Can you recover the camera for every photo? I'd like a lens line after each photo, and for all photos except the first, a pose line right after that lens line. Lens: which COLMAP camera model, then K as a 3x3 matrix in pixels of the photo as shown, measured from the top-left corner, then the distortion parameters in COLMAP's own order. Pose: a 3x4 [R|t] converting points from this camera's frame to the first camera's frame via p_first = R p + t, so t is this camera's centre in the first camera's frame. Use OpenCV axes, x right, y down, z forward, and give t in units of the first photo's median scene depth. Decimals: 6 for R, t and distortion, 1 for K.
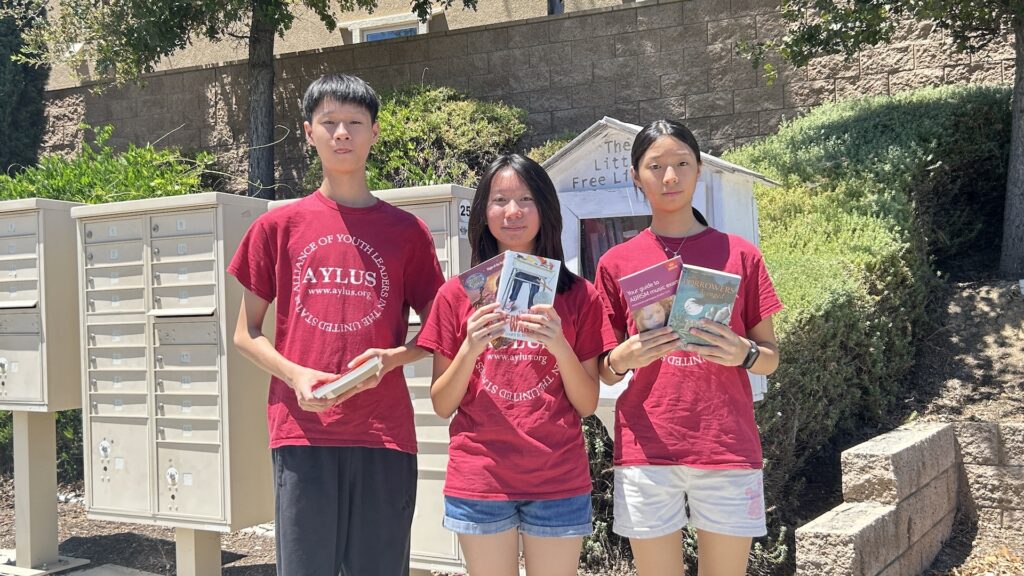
lens RADIAL K [[1061.9, 0, 515.9], [0, 1061.9, 293.2], [0, 0, 1]] dist [0.159276, -0.376652]
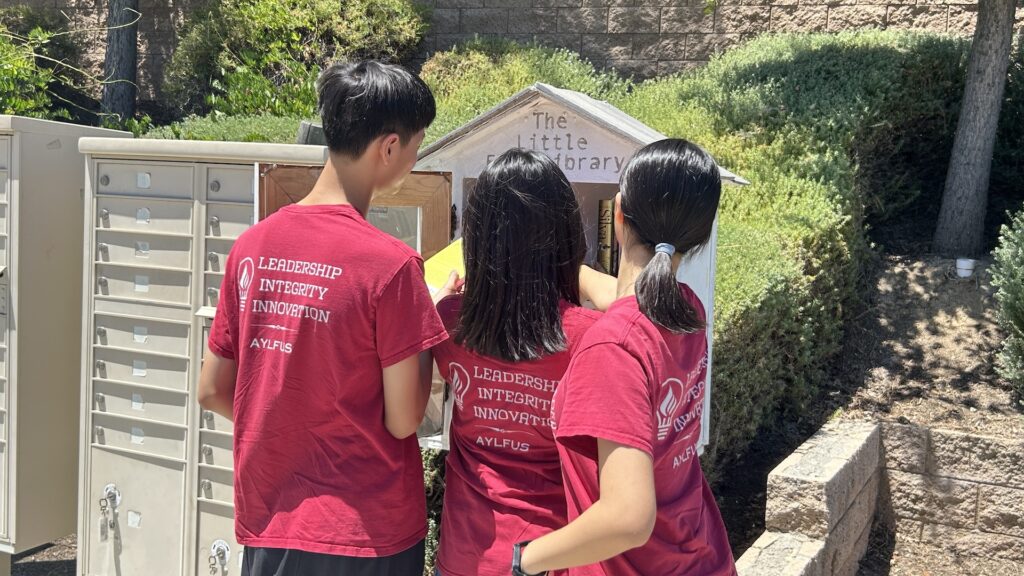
lens RADIAL K [[1065.7, 0, 517.7], [0, 1065.7, 274.0], [0, 0, 1]] dist [0.177098, -0.489930]
pose [[0.991711, 0.070069, 0.107699, -0.000431], [-0.079528, 0.993099, 0.086191, -0.046979], [-0.100916, -0.094041, 0.990440, 0.122054]]
